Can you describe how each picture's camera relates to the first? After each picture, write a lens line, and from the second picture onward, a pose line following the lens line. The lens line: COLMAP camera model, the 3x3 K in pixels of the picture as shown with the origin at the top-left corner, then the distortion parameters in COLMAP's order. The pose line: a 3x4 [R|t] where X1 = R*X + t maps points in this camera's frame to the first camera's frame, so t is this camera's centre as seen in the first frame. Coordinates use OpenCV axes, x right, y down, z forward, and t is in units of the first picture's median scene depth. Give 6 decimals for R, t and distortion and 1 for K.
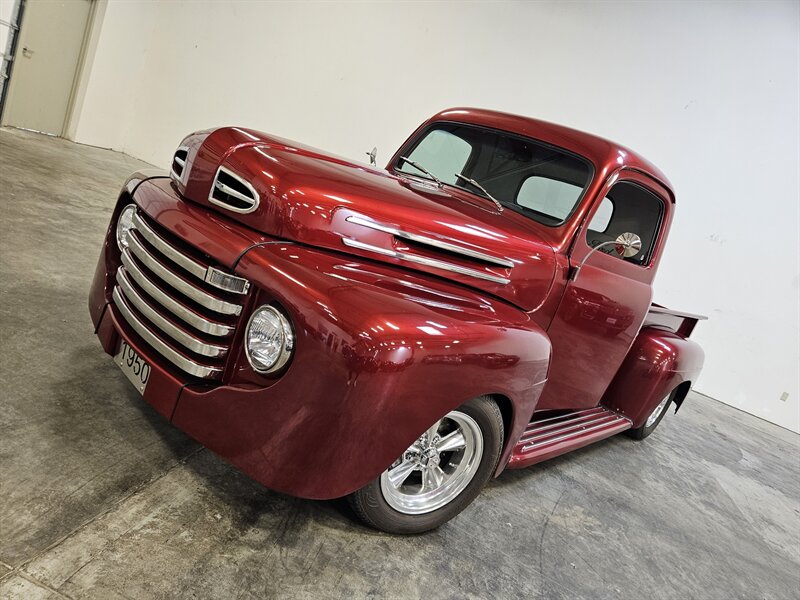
lens RADIAL K [[527.5, 0, 407.4], [0, 527.5, 307.2], [0, 0, 1]] dist [0.049282, -0.000478]
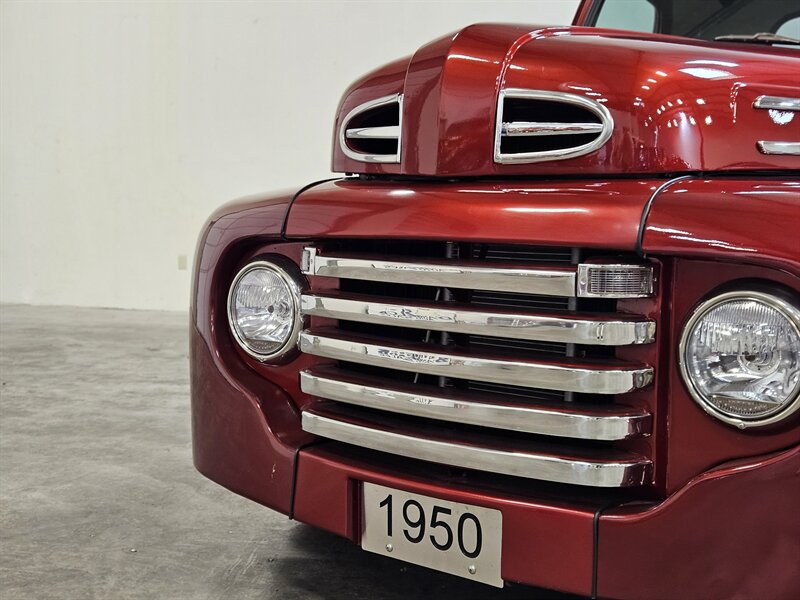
lens RADIAL K [[1063.6, 0, 401.5], [0, 1063.6, 306.8], [0, 0, 1]] dist [0.059547, 0.000000]
pose [[0.941660, -0.335555, 0.026043, -0.334707], [0.336220, 0.934374, -0.117907, 0.014238], [0.015230, 0.119784, 0.992683, -0.009077]]
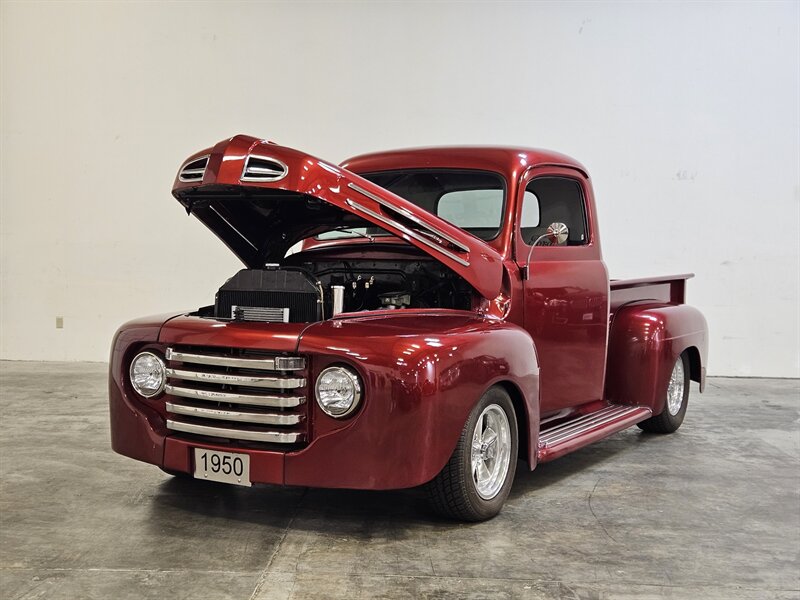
lens RADIAL K [[1031.5, 0, 388.8], [0, 1031.5, 289.4], [0, 0, 1]] dist [0.045827, 0.000000]
pose [[0.923022, -0.345440, 0.169417, -0.286901], [0.366742, 0.923066, -0.115972, 0.100088], [-0.116321, 0.169177, 0.978697, -0.944370]]
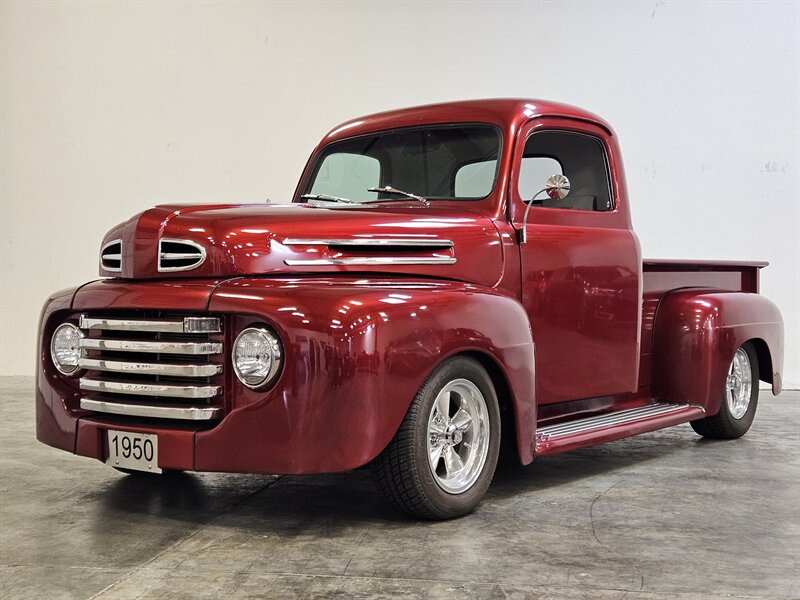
lens RADIAL K [[1031.5, 0, 404.7], [0, 1031.5, 299.2], [0, 0, 1]] dist [0.045827, 0.000000]
pose [[0.932158, -0.353088, 0.080068, -0.056929], [0.361956, 0.913947, -0.183547, 0.268302], [-0.008370, 0.200076, 0.979745, -0.681108]]
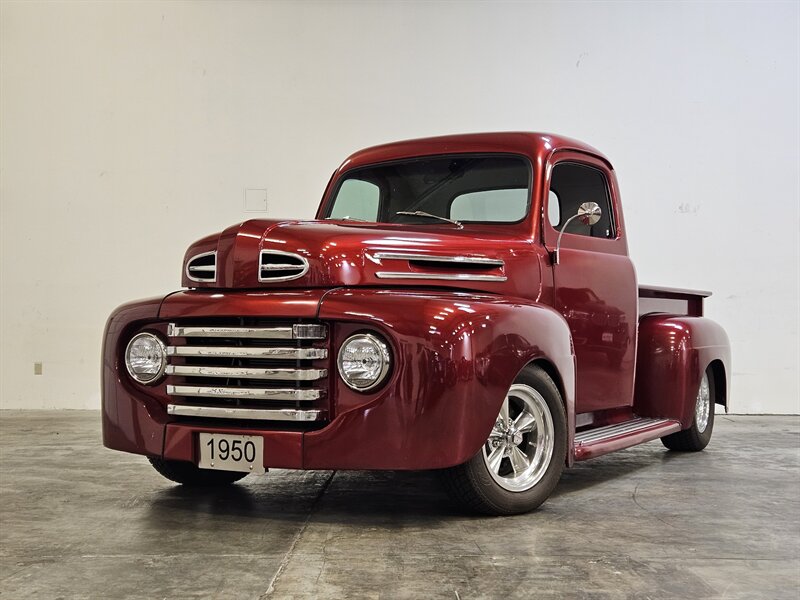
lens RADIAL K [[1031.5, 0, 401.4], [0, 1031.5, 303.5], [0, 0, 1]] dist [0.045827, 0.000000]
pose [[0.913339, -0.341329, 0.222049, -0.379843], [0.380024, 0.910371, -0.163728, 0.206172], [-0.146262, 0.233923, 0.961191, -0.749182]]
